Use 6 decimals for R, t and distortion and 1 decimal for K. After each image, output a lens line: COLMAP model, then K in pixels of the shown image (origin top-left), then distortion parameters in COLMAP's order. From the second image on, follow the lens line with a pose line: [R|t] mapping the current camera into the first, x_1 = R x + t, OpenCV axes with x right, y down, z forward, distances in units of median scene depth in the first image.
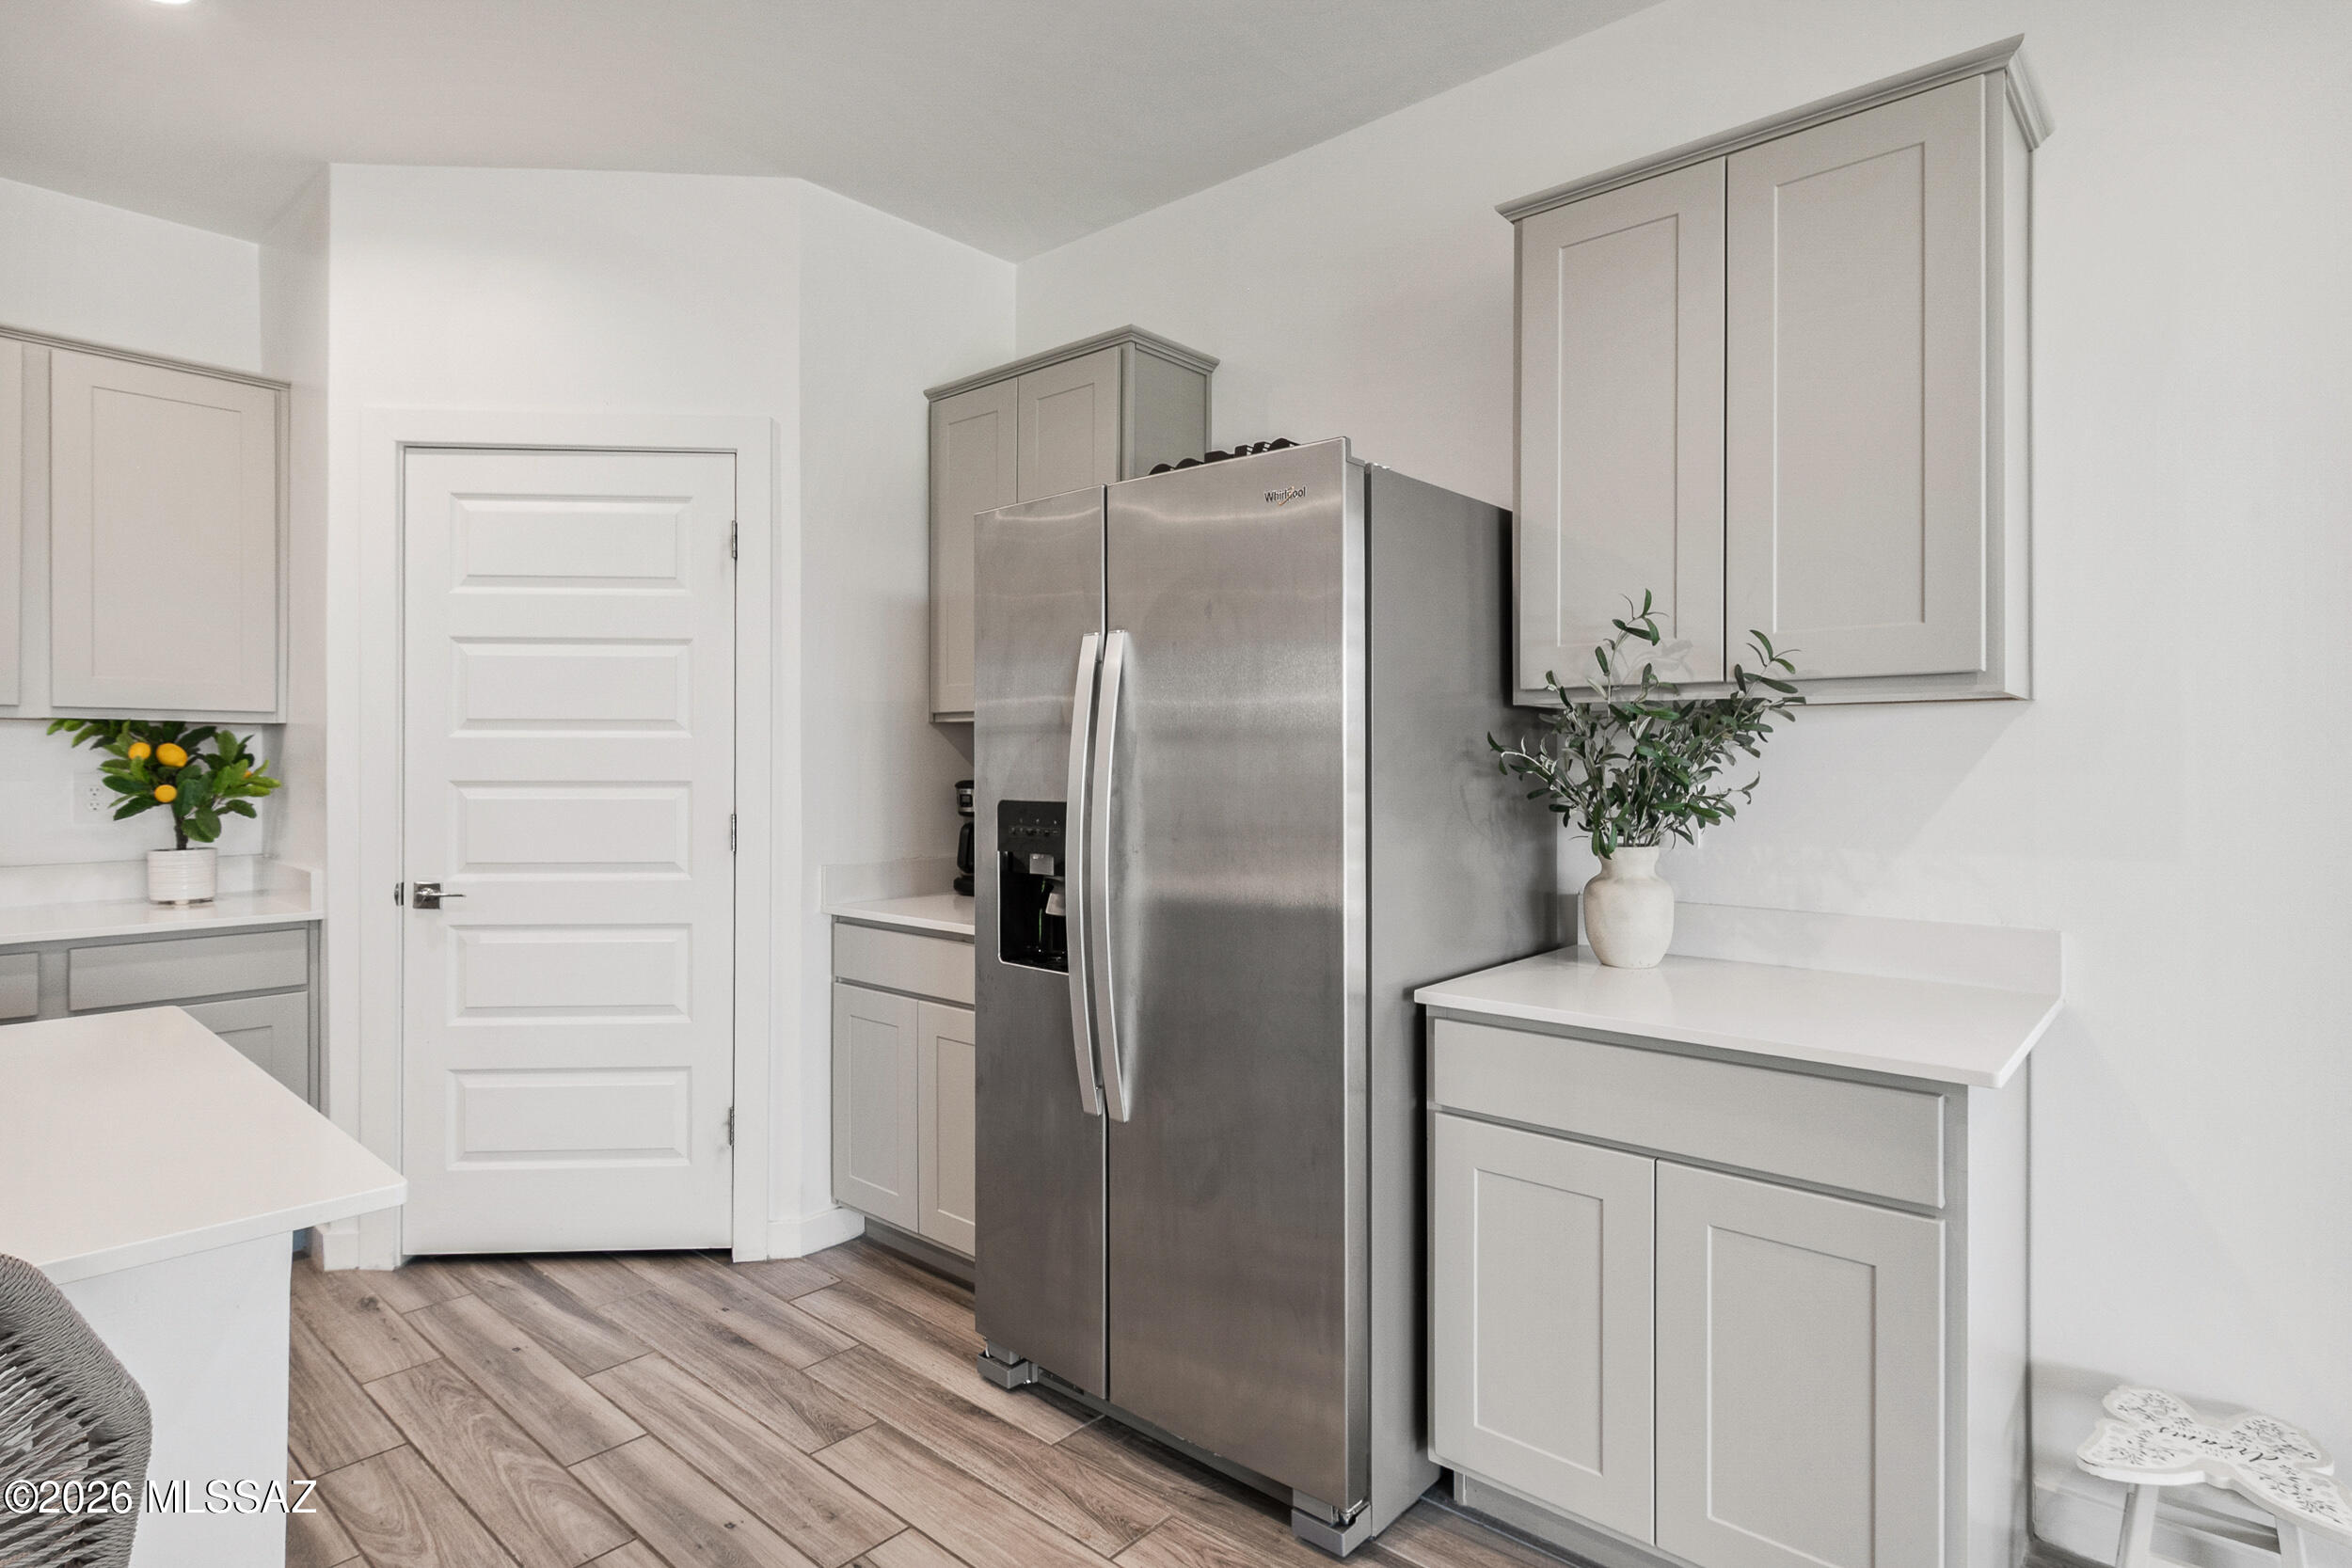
lens RADIAL K [[1217.5, 0, 1183.2], [0, 1217.5, 772.0], [0, 0, 1]] dist [0.003261, 0.000659]
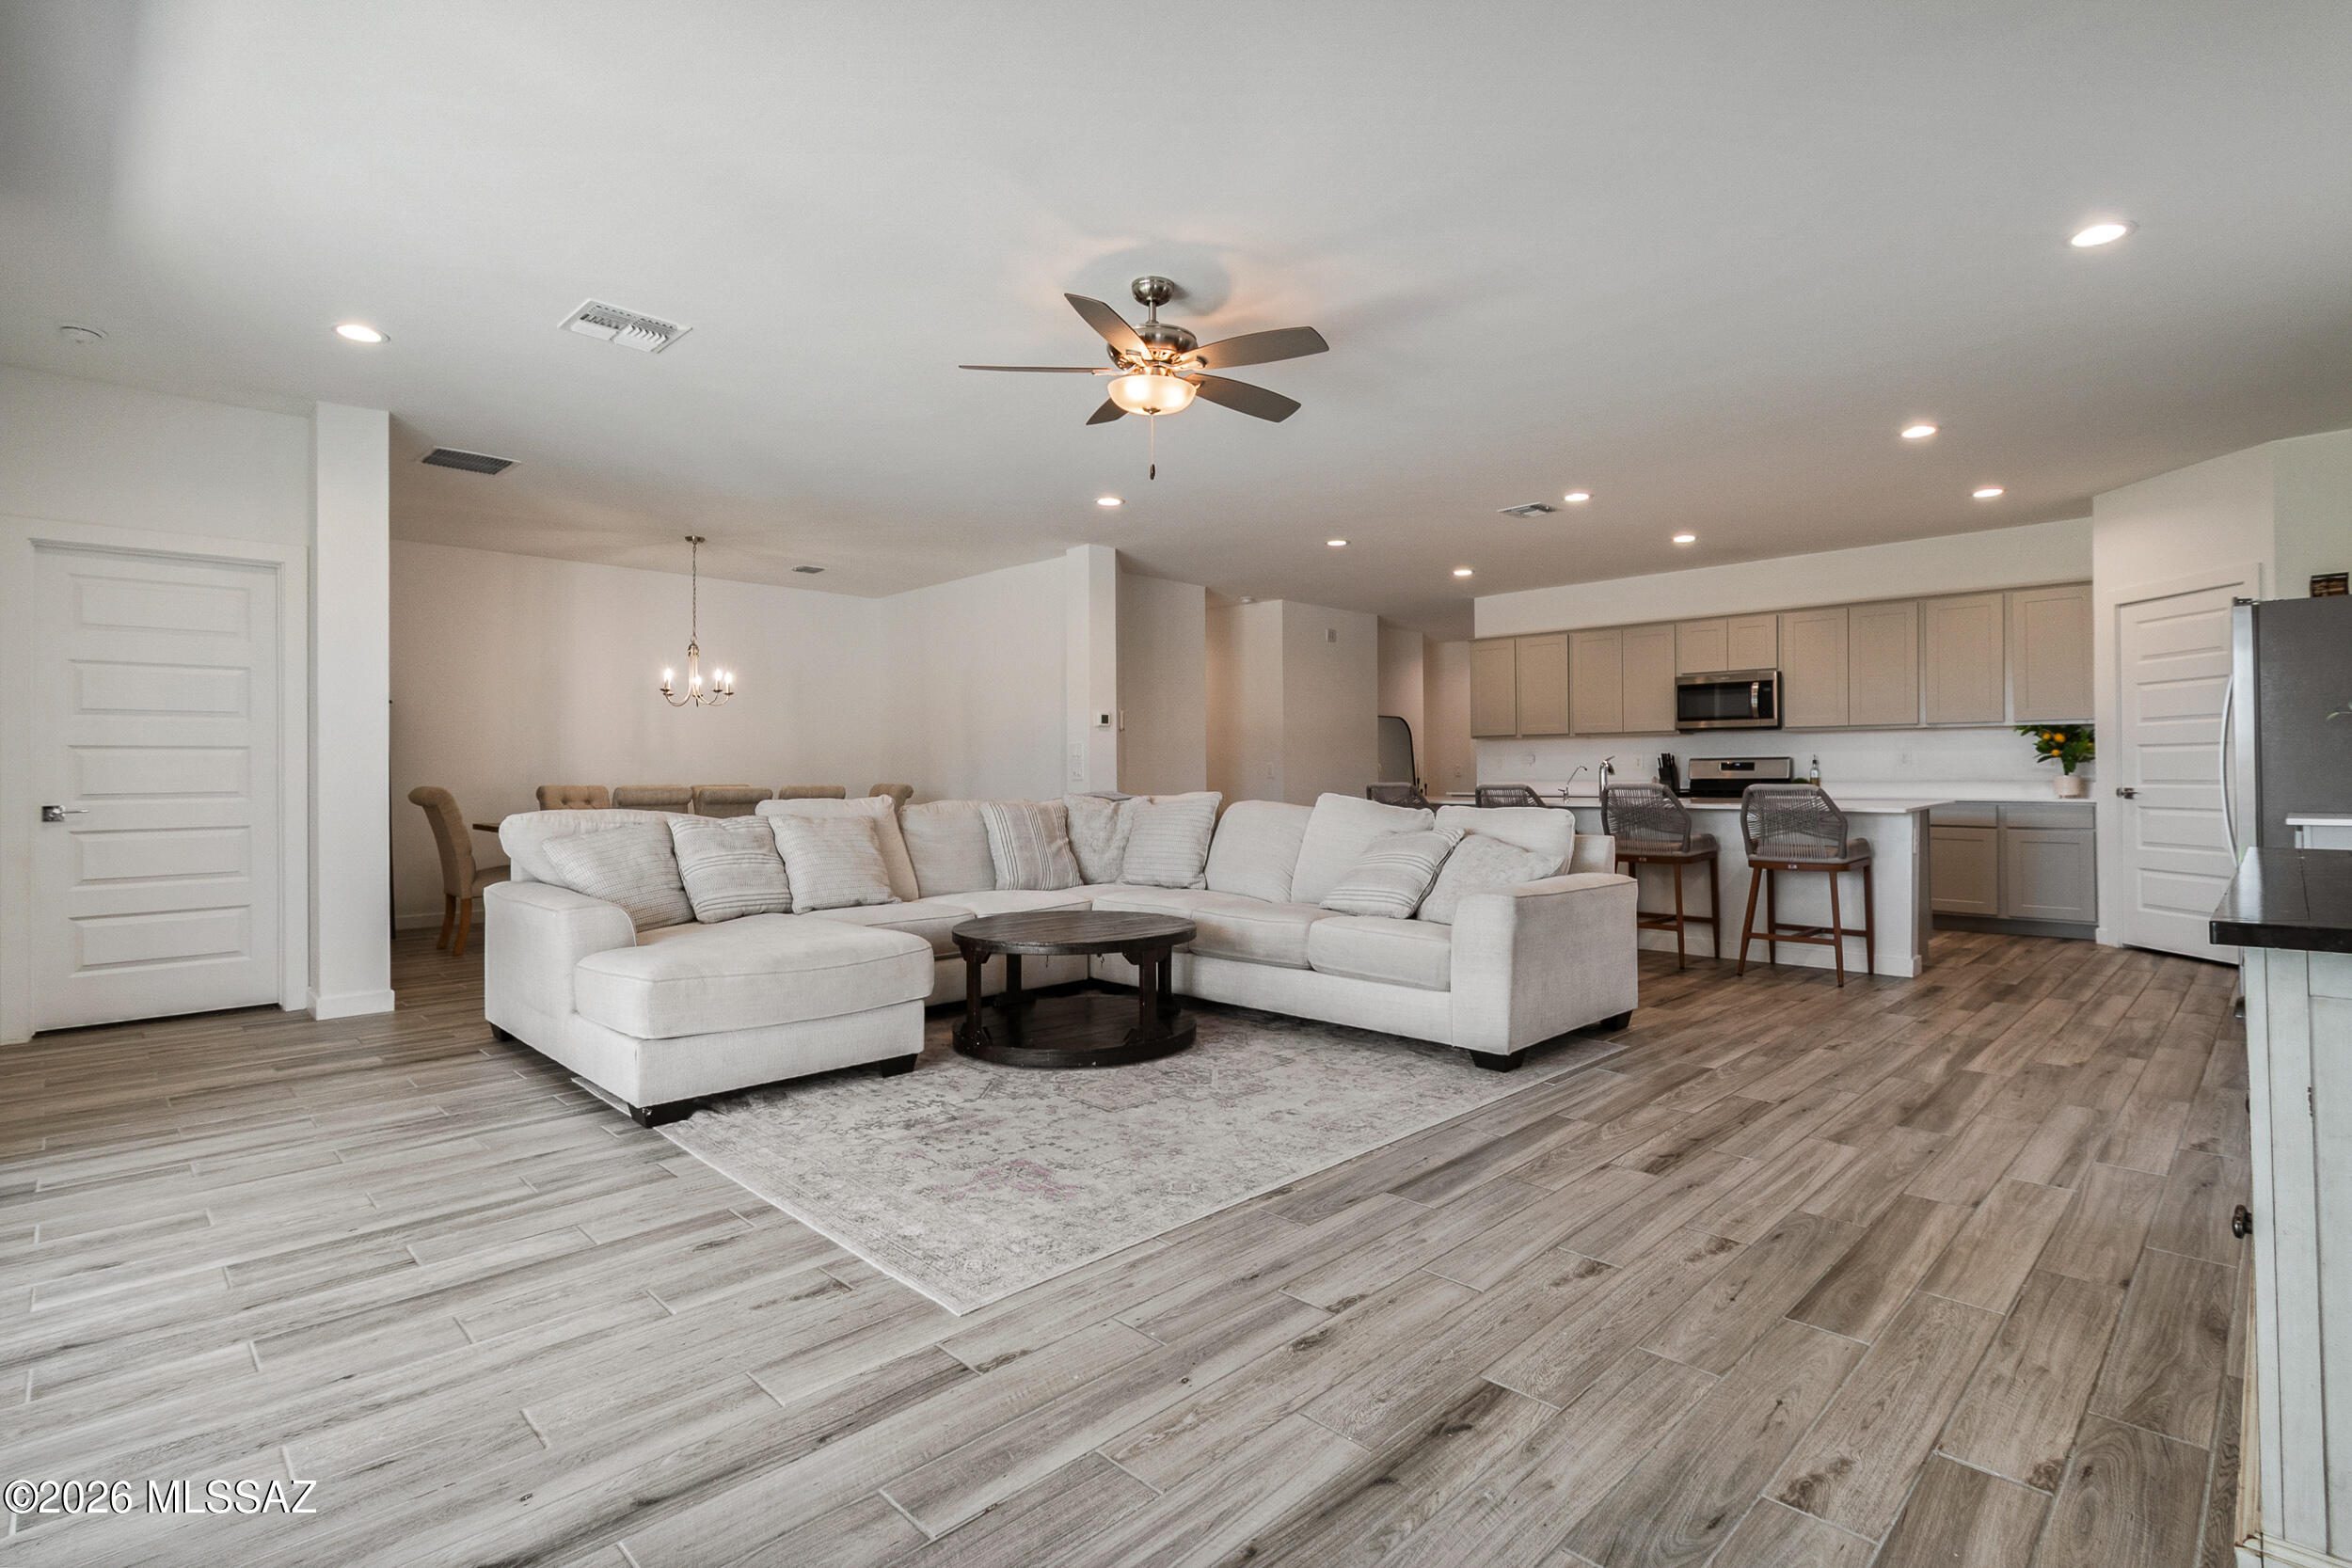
lens RADIAL K [[1104.3, 0, 1179.2], [0, 1104.3, 773.9], [0, 0, 1]] dist [0.003756, -0.005810]
pose [[-0.072956, -0.002467, -0.997332, 1.662373], [-0.001735, 0.999996, -0.002347, 0.072507], [0.997334, 0.001559, -0.072960, -0.687891]]
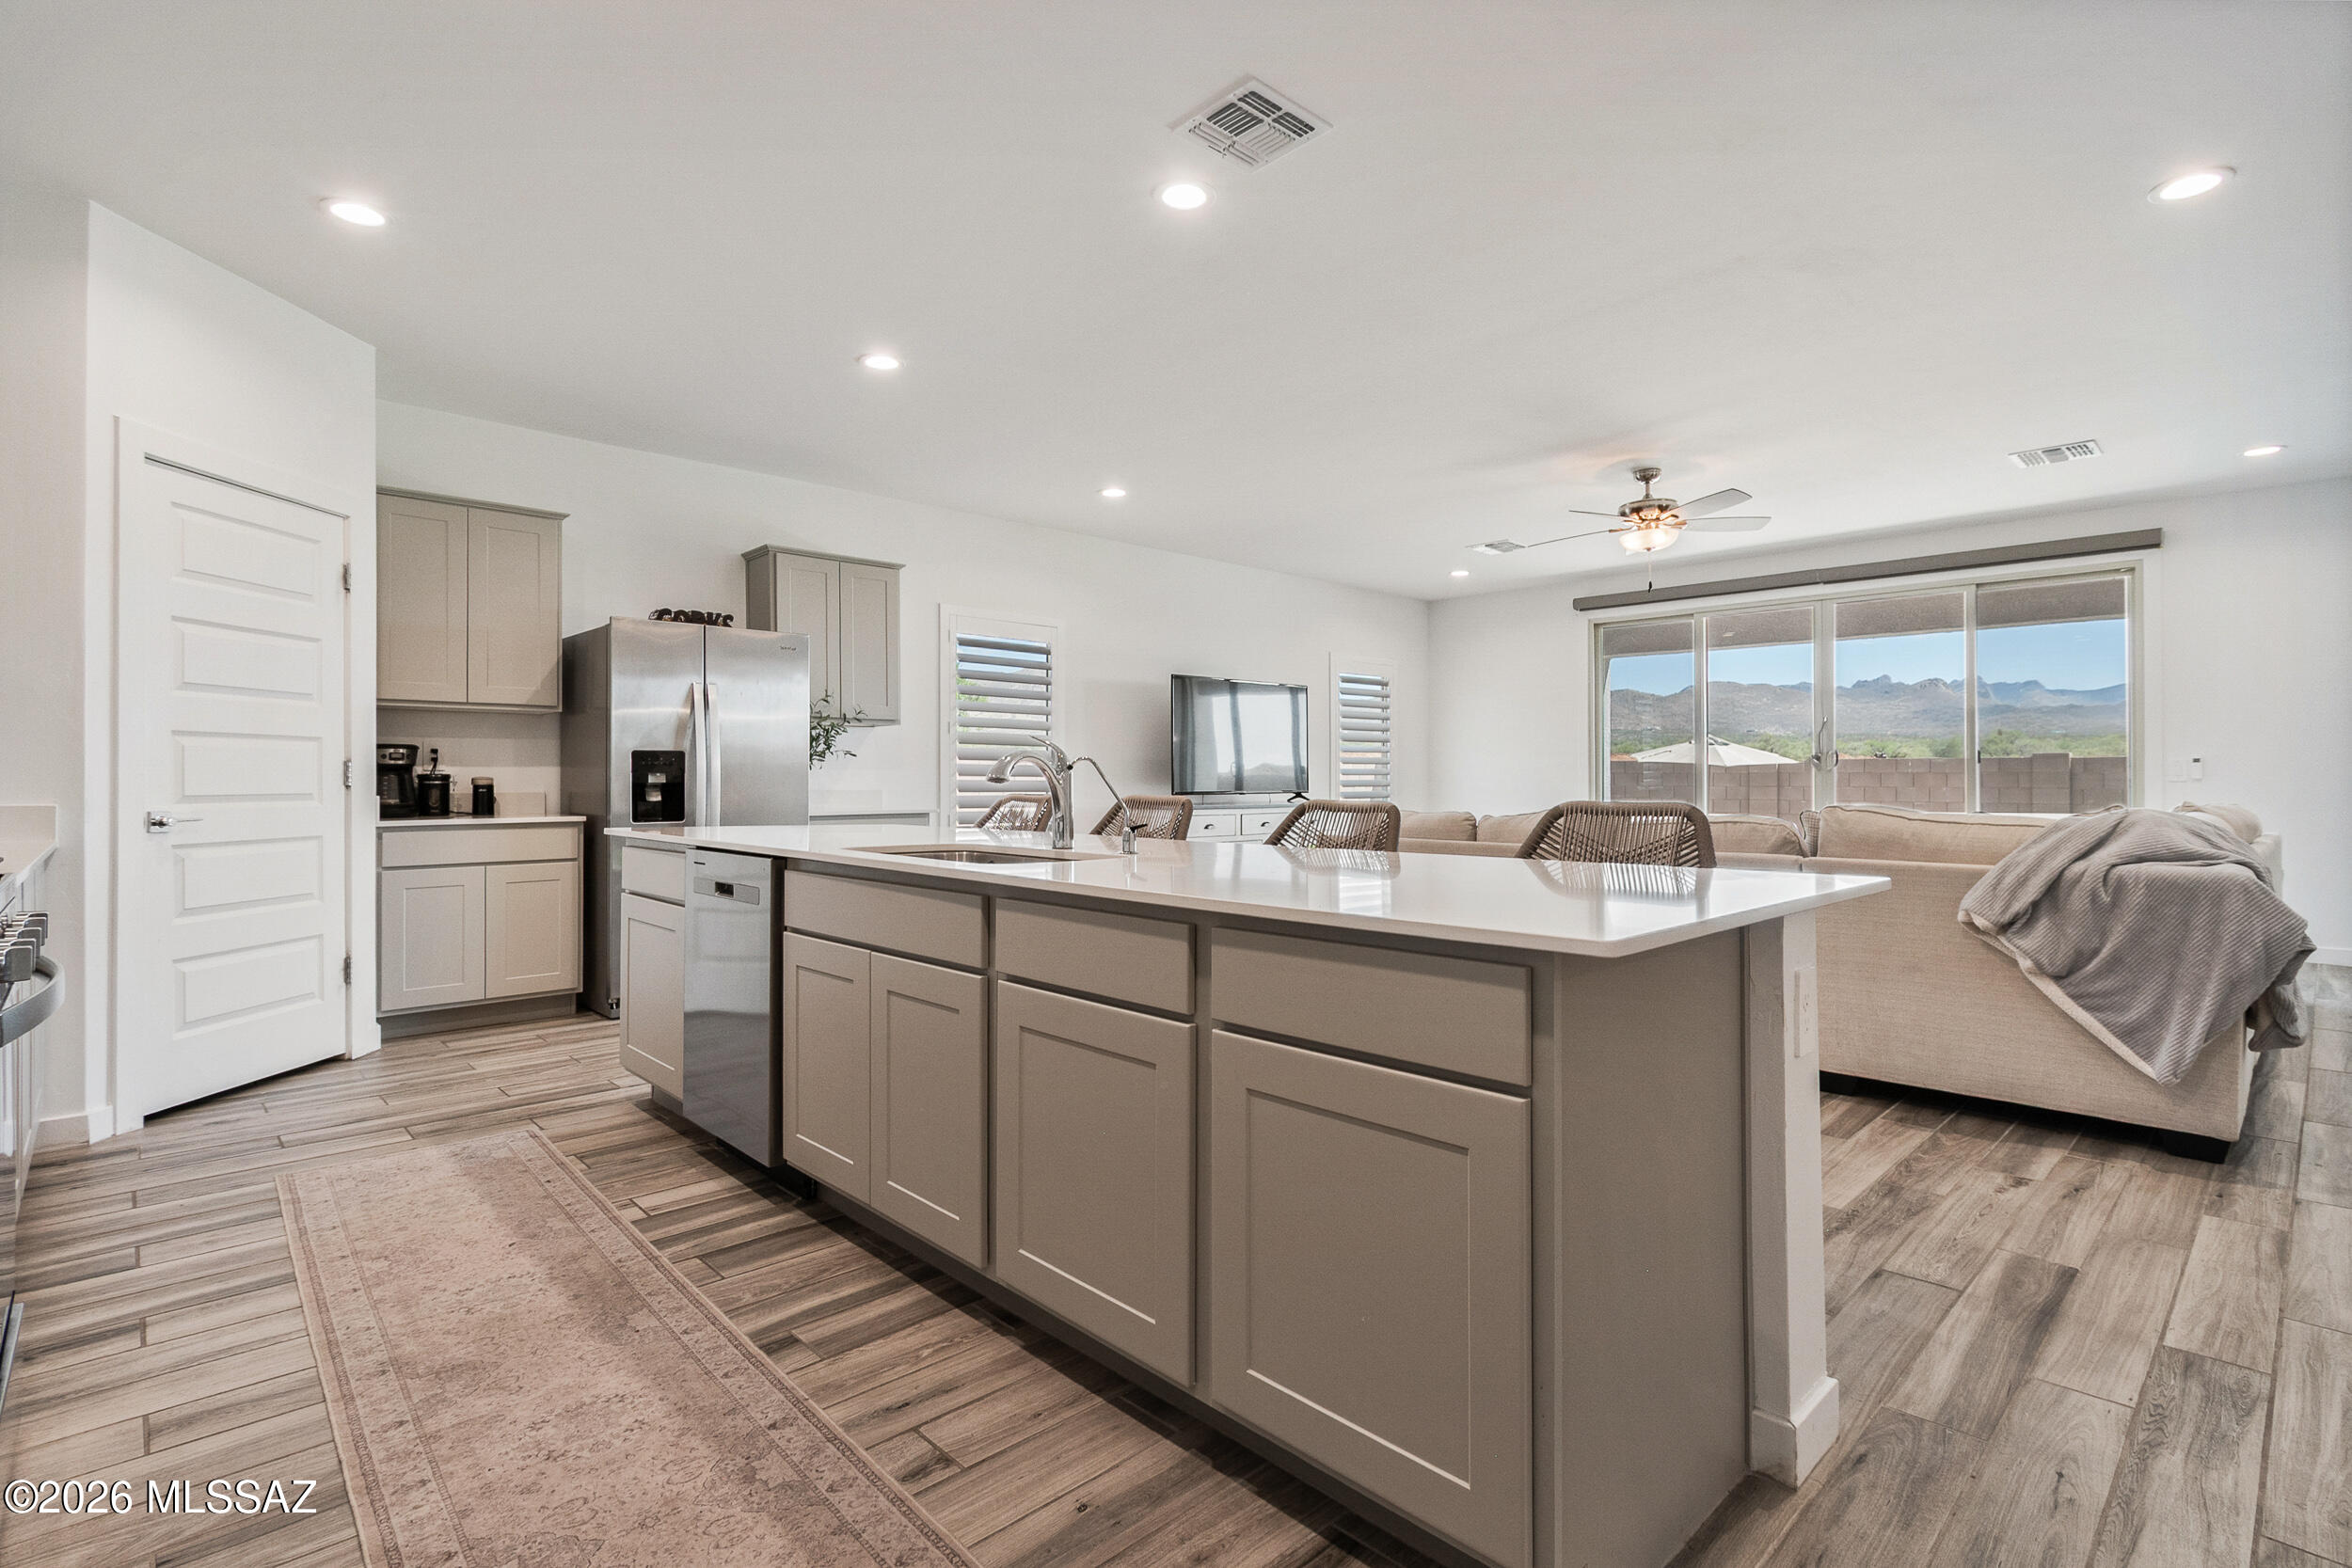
lens RADIAL K [[1104.3, 0, 1179.2], [0, 1104.3, 773.9], [0, 0, 1]] dist [0.003756, -0.005810]
pose [[0.089462, 0.004763, 0.995979, -1.646695], [0.006049, 0.999968, -0.005325, 0.065474], [-0.995972, 0.006501, 0.089430, -0.132249]]
